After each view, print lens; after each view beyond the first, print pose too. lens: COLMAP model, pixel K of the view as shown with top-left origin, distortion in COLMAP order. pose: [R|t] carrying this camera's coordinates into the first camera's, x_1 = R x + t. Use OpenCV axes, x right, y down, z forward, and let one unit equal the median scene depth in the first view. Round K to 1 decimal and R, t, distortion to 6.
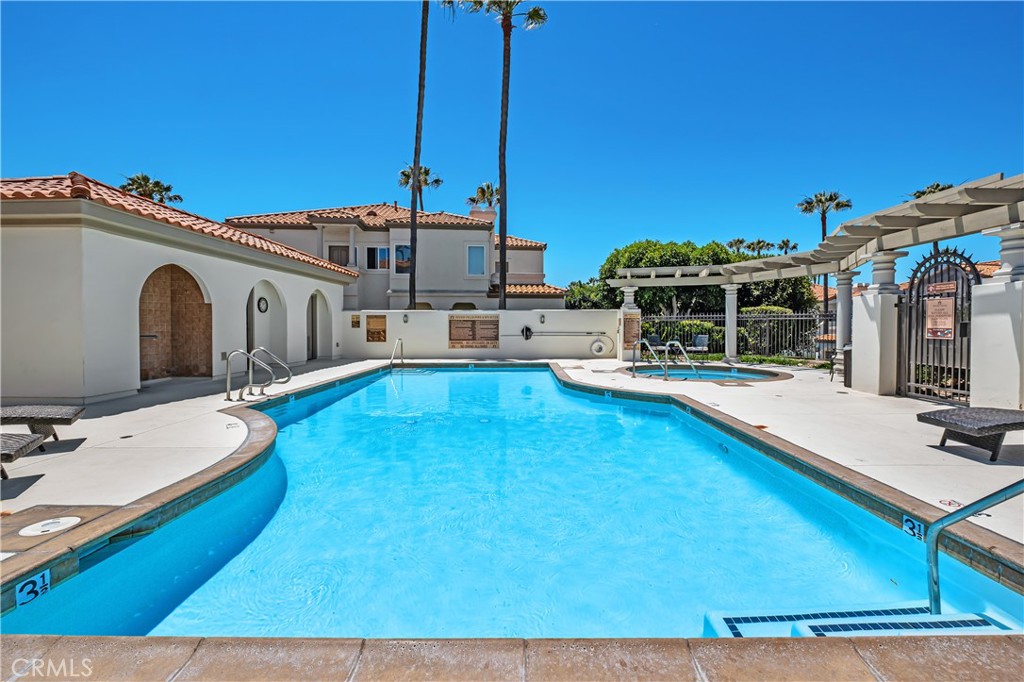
lens RADIAL K [[434.1, 0, 528.9], [0, 434.1, 330.7], [0, 0, 1]] dist [0.001527, -0.005159]
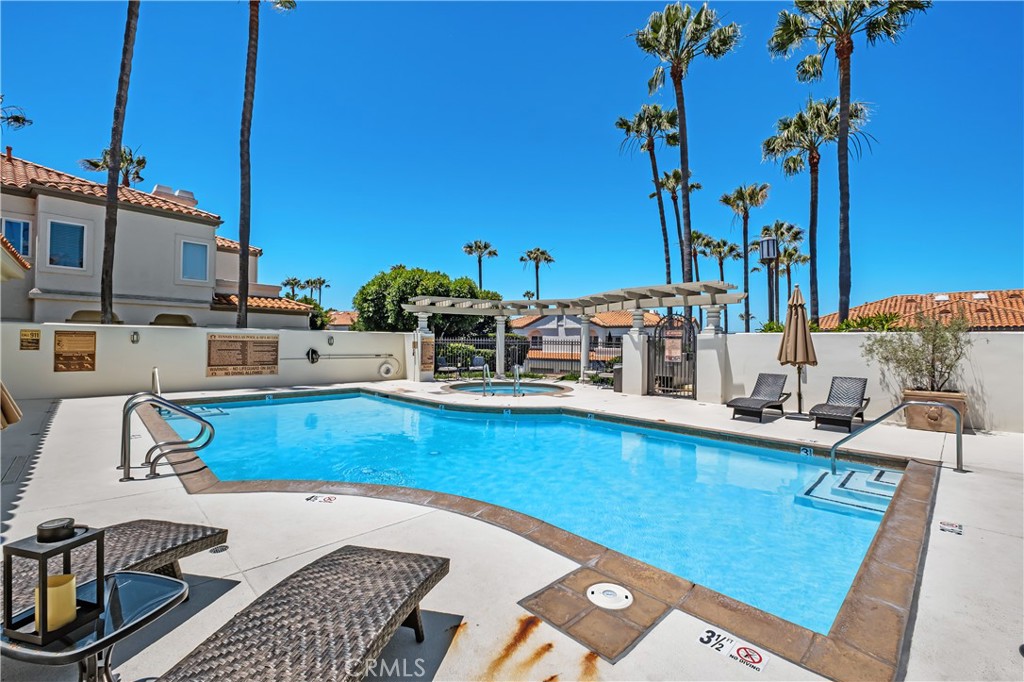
lens RADIAL K [[425.3, 0, 517.5], [0, 425.3, 333.0], [0, 0, 1]] dist [0.001624, -0.005770]
pose [[0.722735, 0.027776, 0.690566, -0.311055], [-0.006343, 0.999417, -0.033561, -0.015281], [-0.691096, 0.019875, 0.722490, 0.072504]]
